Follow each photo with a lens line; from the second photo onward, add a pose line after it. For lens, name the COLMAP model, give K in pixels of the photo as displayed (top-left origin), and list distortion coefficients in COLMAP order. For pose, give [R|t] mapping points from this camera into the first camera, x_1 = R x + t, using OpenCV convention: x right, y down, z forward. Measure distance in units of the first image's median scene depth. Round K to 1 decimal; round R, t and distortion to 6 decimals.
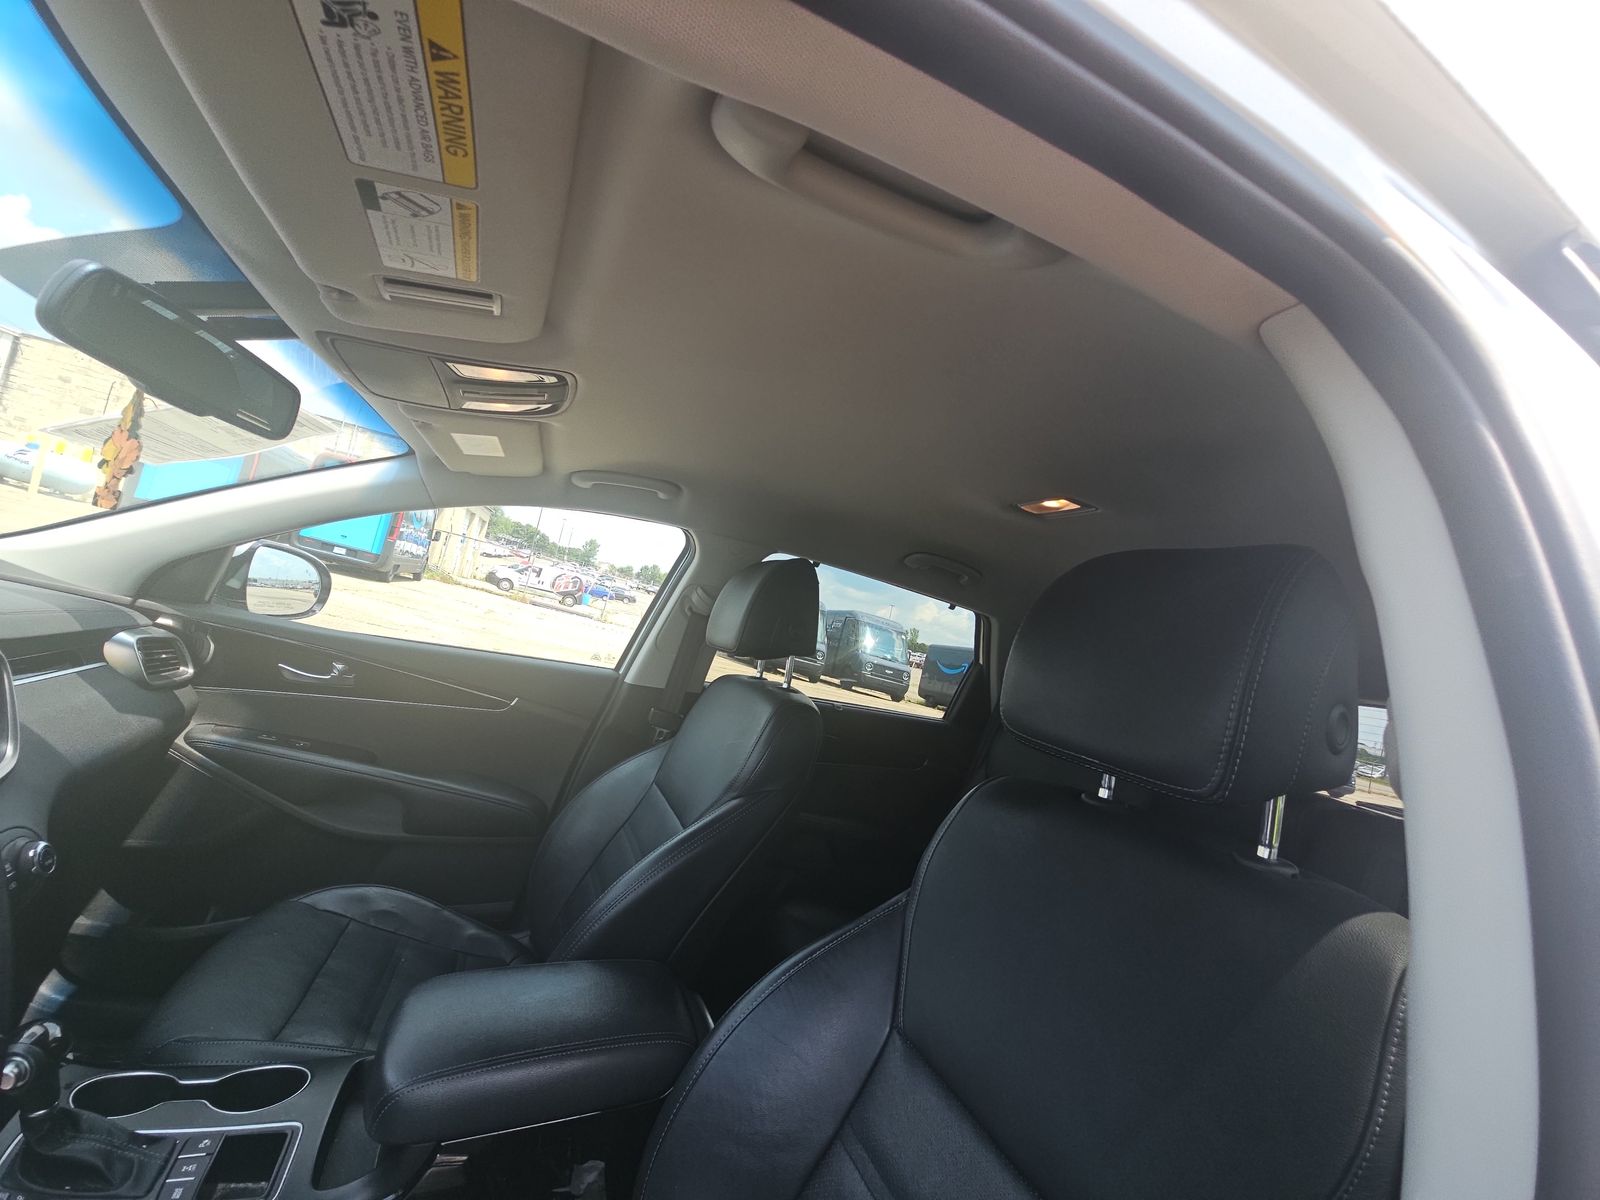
lens RADIAL K [[656.7, 0, 796.1], [0, 656.7, 599.9], [0, 0, 1]] dist [0.016135, -0.012051]
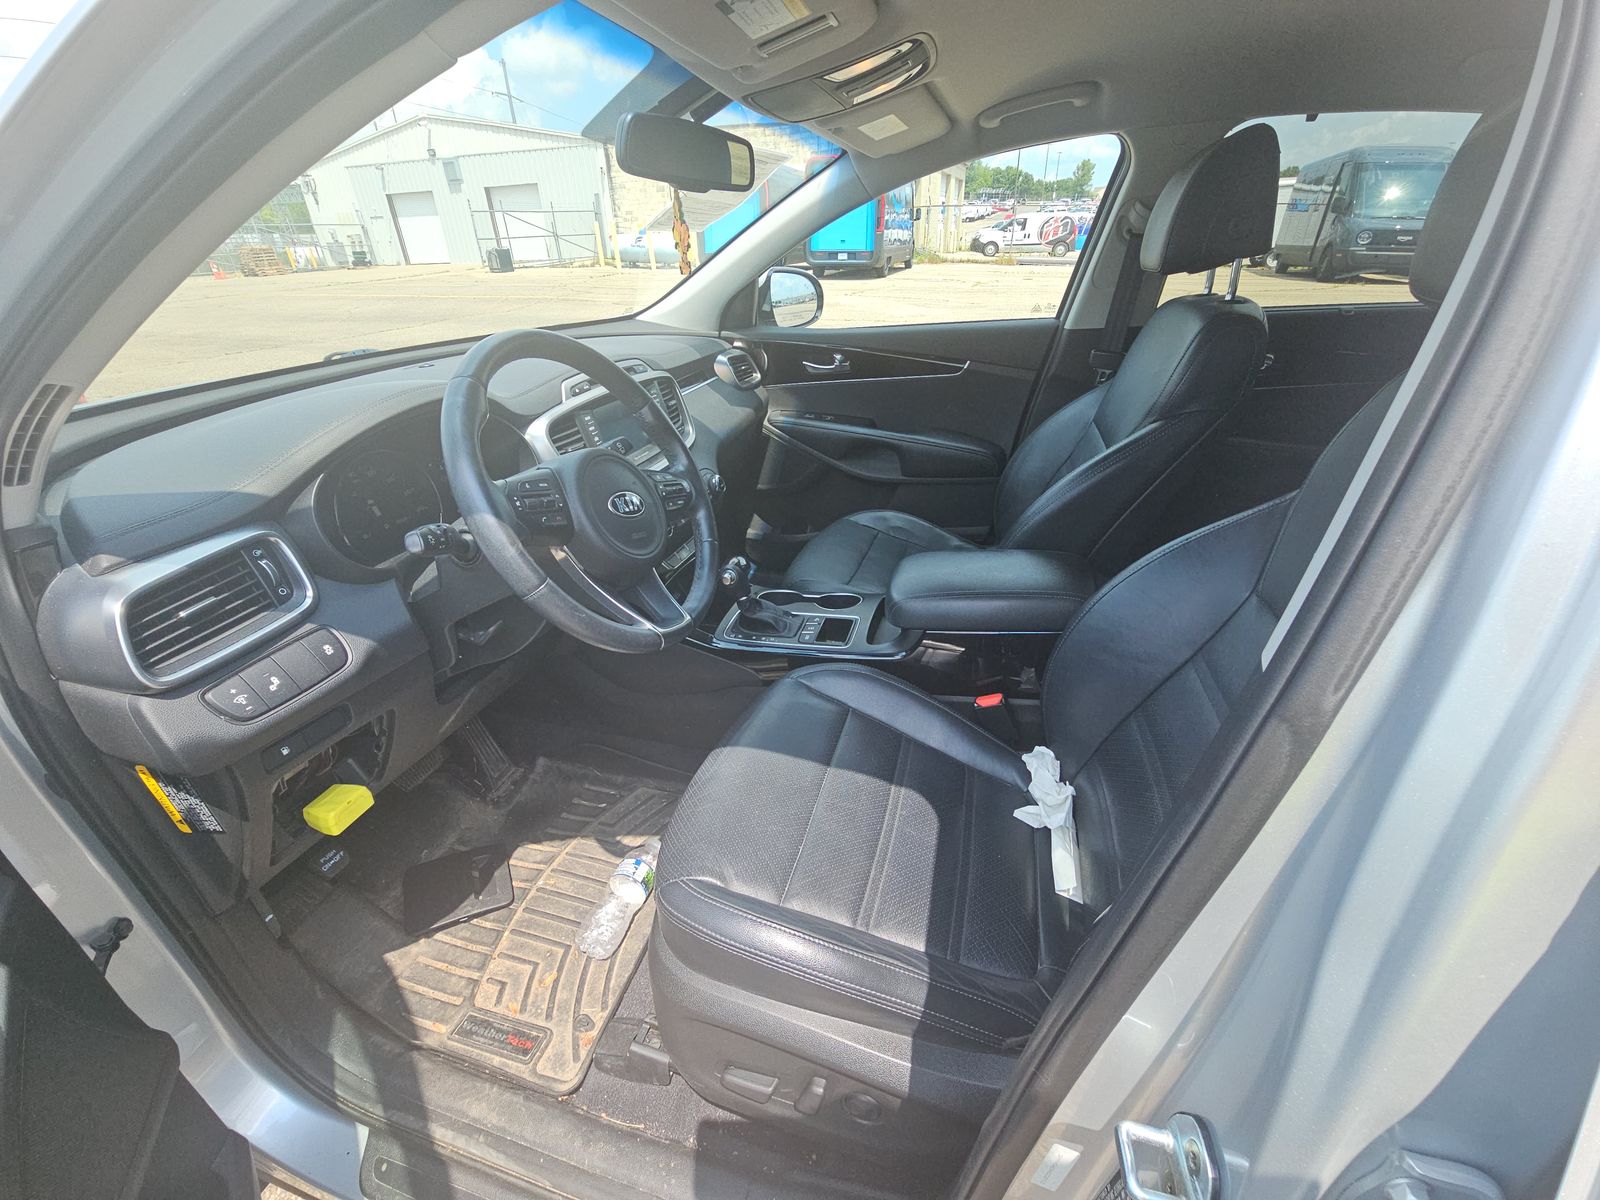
lens RADIAL K [[645.8, 0, 801.2], [0, 645.8, 595.7], [0, 0, 1]] dist [0.009693, -0.000034]
pose [[0.754263, 0.078536, -0.651859, 0.144020], [0.238085, 0.892531, 0.383019, 0.013683], [0.611885, -0.444095, 0.654505, -0.118009]]
